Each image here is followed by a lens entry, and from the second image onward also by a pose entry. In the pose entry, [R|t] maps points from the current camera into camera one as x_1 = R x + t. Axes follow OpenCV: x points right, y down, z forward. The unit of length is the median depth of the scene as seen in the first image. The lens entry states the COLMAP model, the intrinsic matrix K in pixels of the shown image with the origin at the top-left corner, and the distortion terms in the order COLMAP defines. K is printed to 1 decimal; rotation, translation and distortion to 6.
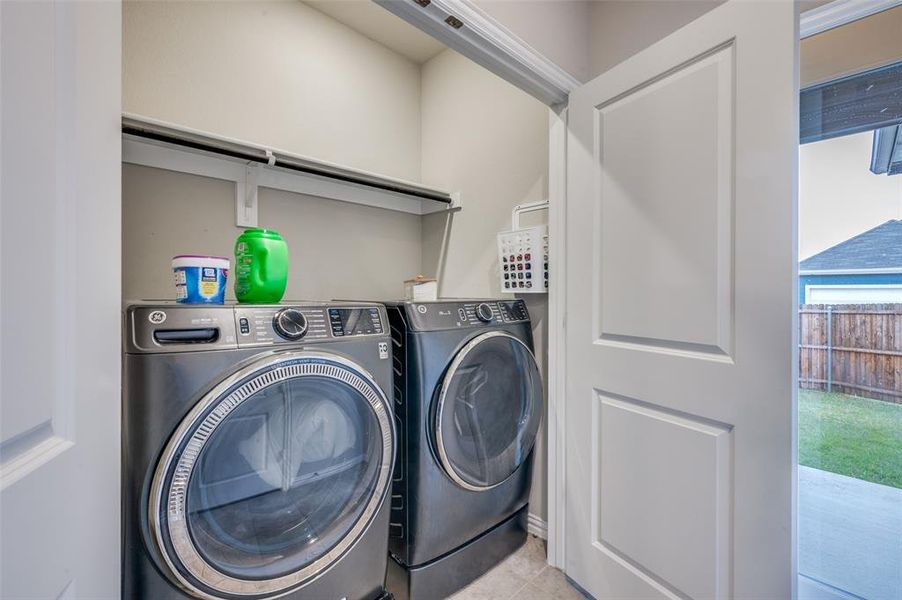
lens RADIAL K [[394.0, 0, 454.7], [0, 394.0, 295.3], [0, 0, 1]] dist [0.000110, 0.000056]
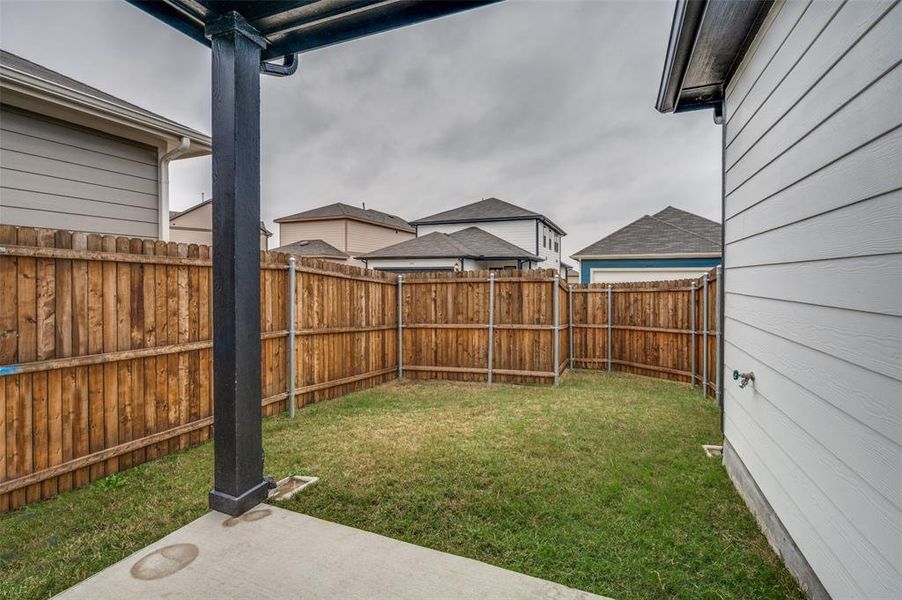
lens RADIAL K [[423.4, 0, 446.5], [0, 423.4, 281.6], [0, 0, 1]] dist [-0.001309, -0.000061]
pose [[0.921034, -0.004855, 0.389452, 0.160131], [0.001994, 0.999968, 0.007749, 0.010567], [-0.389477, -0.006361, 0.921014, 0.181380]]
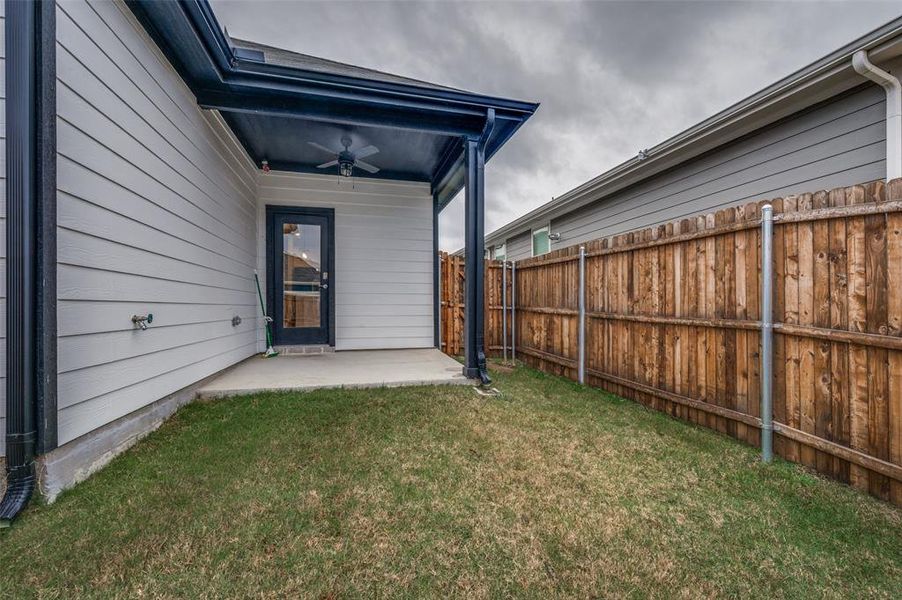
lens RADIAL K [[394.0, 0, 451.5], [0, 394.0, 302.6], [0, 0, 1]] dist [0.000110, 0.000056]
pose [[-0.500134, -0.004600, -0.865936, 0.888964], [-0.001730, 0.999989, -0.004313, 0.100654], [0.865946, -0.000659, -0.500137, 1.073645]]
